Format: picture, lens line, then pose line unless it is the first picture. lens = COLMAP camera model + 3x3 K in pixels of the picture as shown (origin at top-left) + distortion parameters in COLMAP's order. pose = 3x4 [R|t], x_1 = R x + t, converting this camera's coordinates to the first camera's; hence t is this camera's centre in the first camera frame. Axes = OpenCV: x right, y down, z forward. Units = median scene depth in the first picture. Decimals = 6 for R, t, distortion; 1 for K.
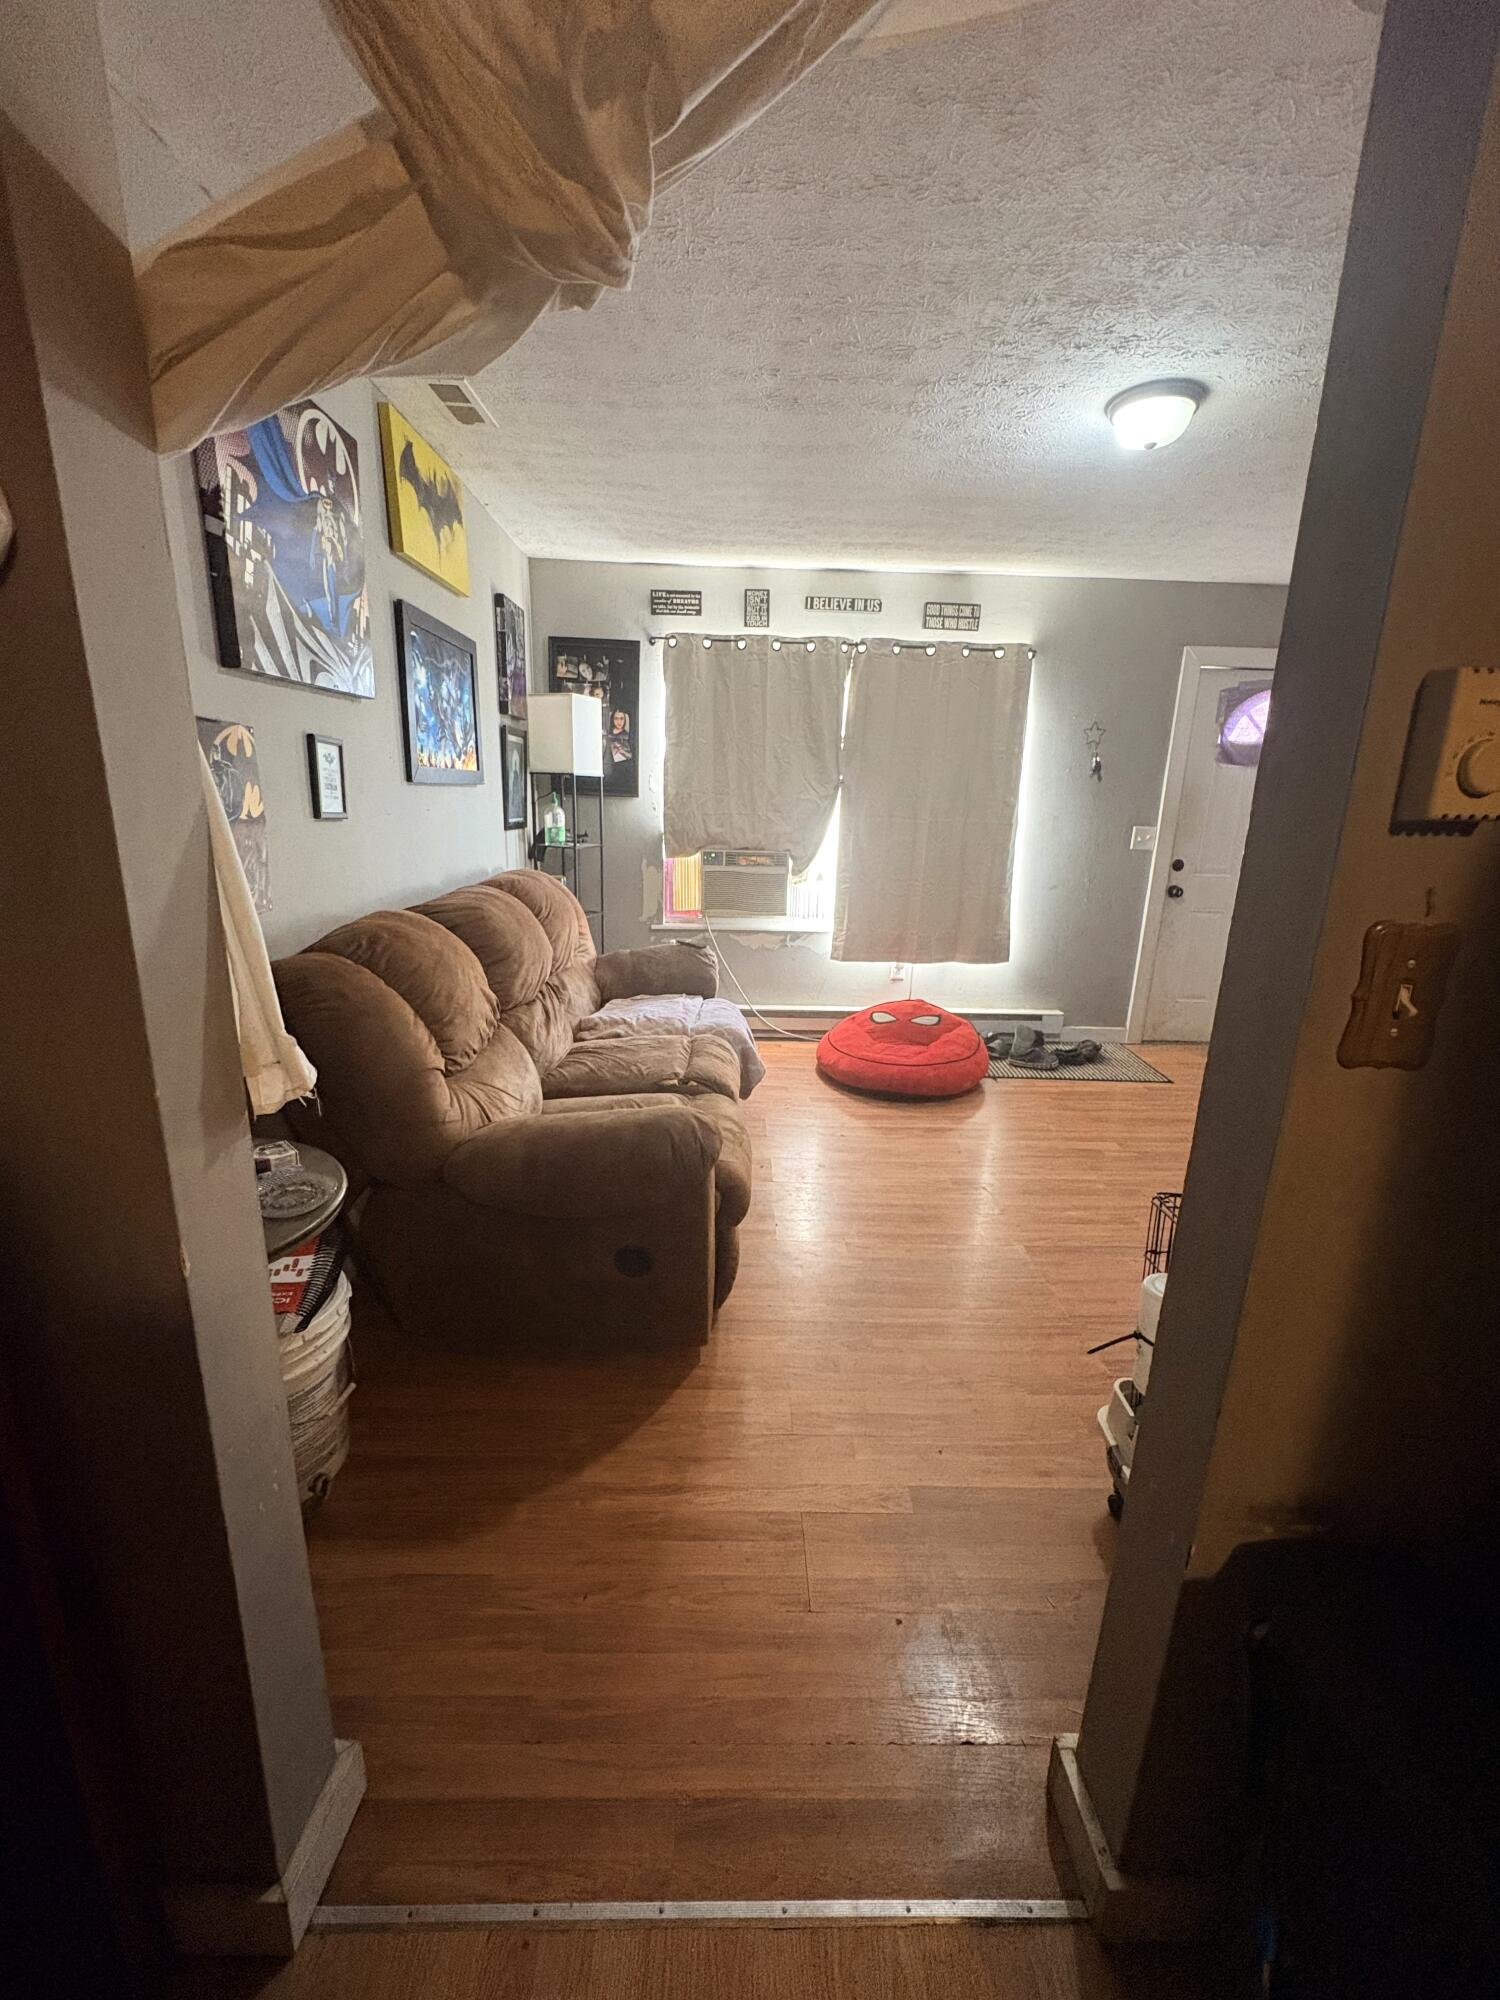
lens RADIAL K [[799.0, 0, 748.4], [0, 799.0, 997.1], [0, 0, 1]] dist [0.002157, 0.000506]
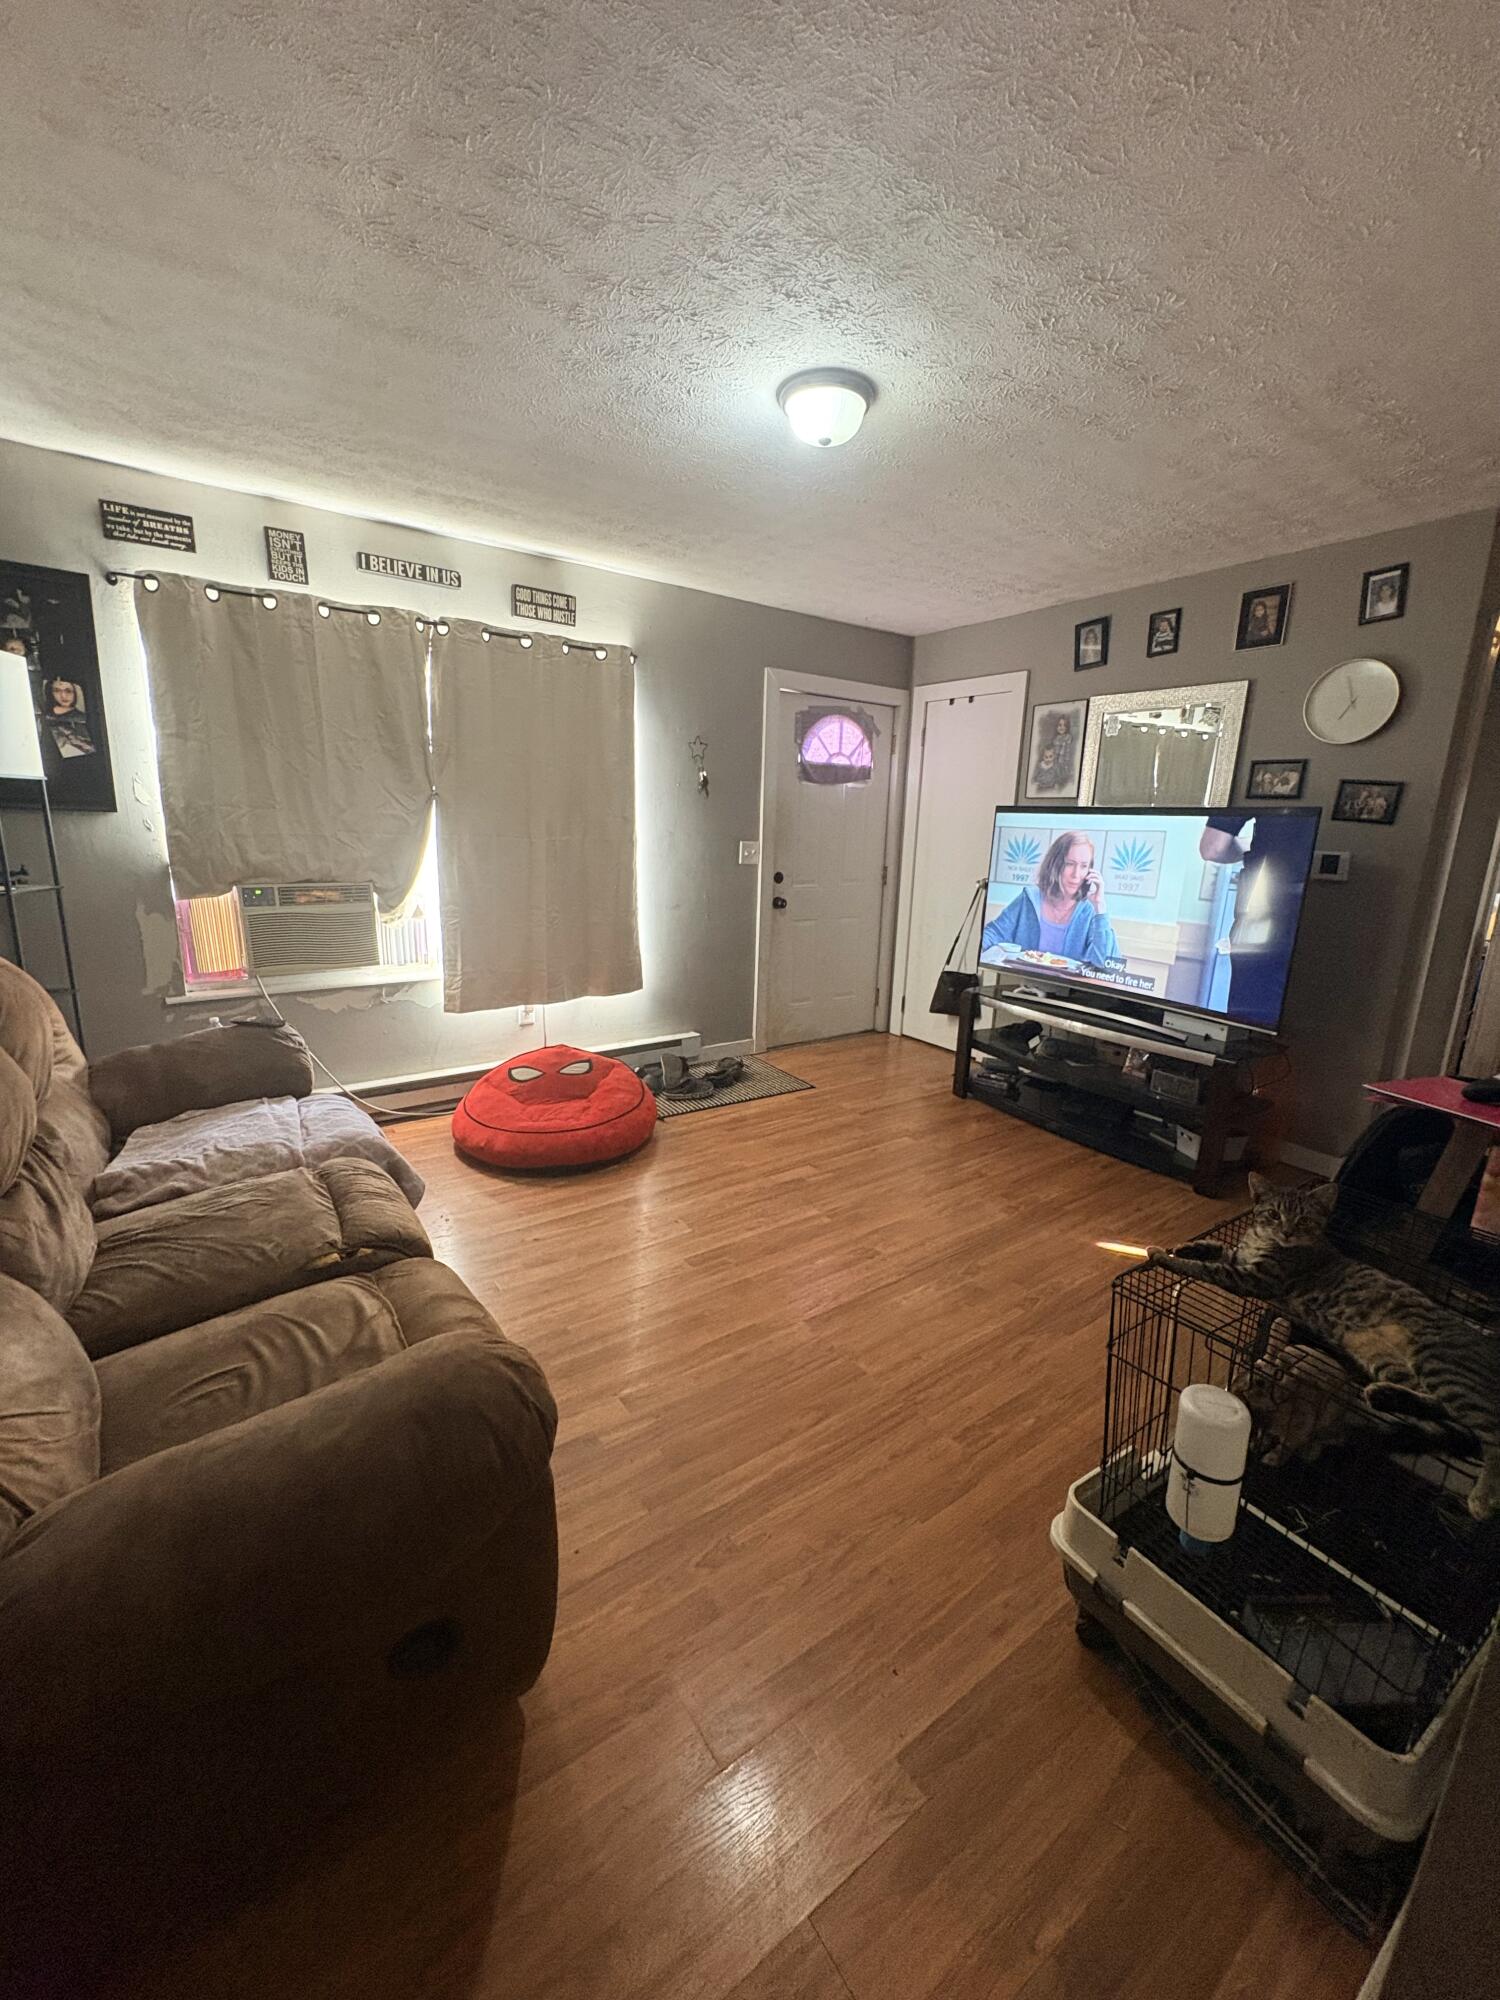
lens RADIAL K [[799.0, 0, 748.4], [0, 799.0, 997.1], [0, 0, 1]] dist [0.002157, 0.000506]
pose [[0.826819, -0.126466, 0.548067, -0.091135], [0.132359, 0.990779, 0.028944, -0.049052], [-0.546674, 0.048611, 0.835934, 0.169283]]
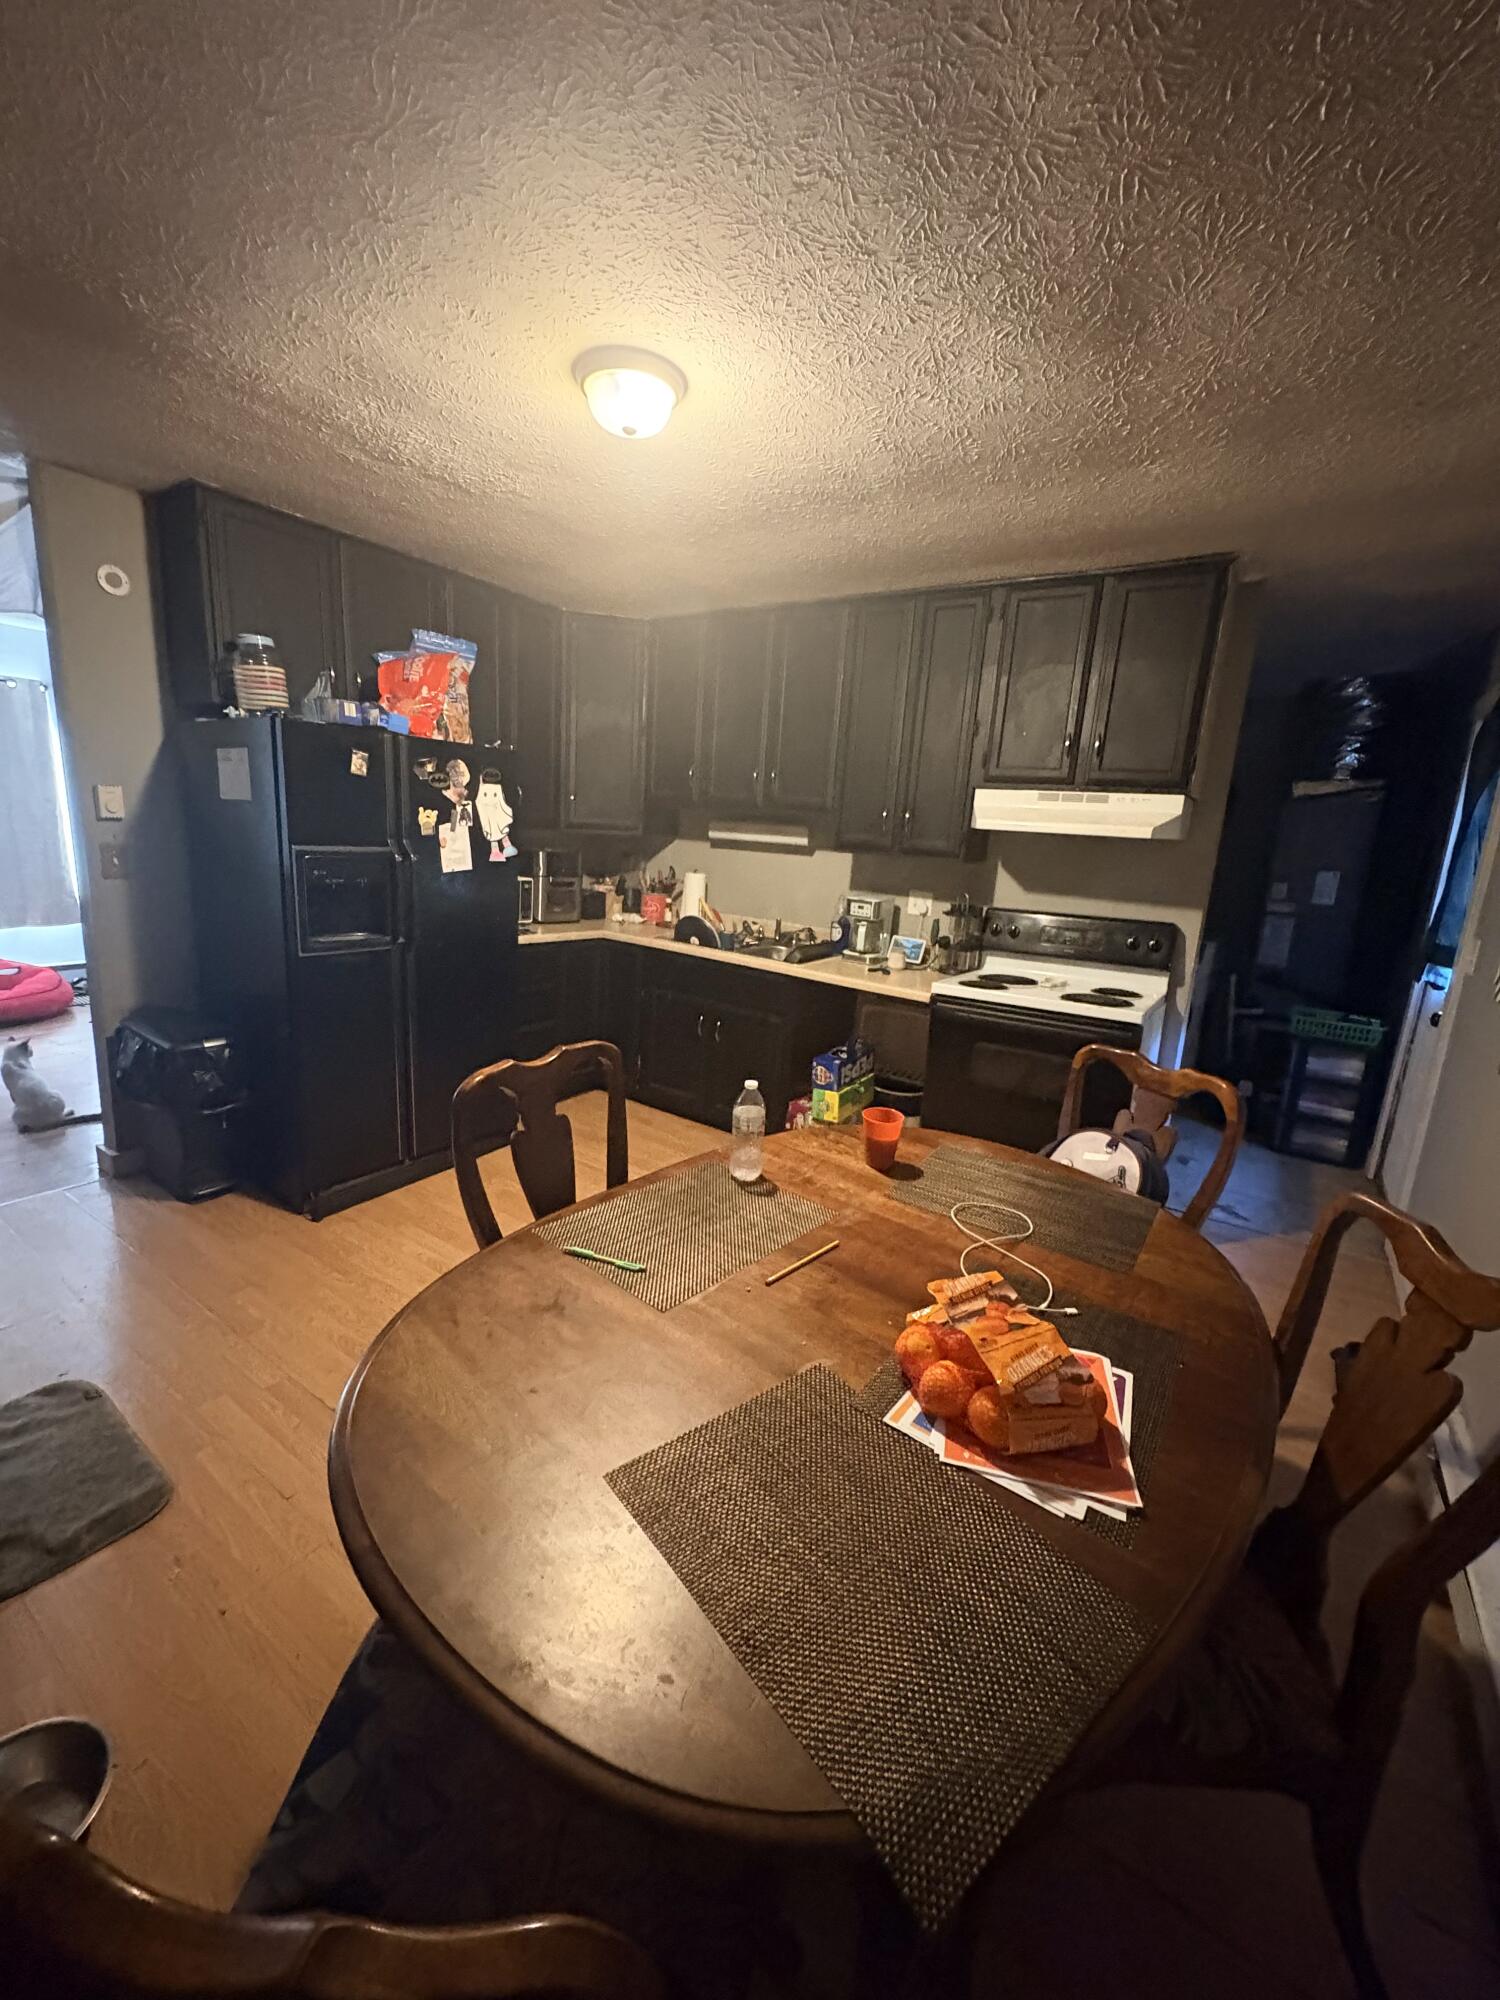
lens RADIAL K [[799.0, 0, 748.4], [0, 799.0, 997.1], [0, 0, 1]] dist [0.002157, 0.000506]
pose [[0.573365, -0.162891, 0.802944, -0.126066], [0.157683, 0.983654, 0.086952, 0.144546], [-0.803983, 0.076755, 0.589678, -0.682763]]
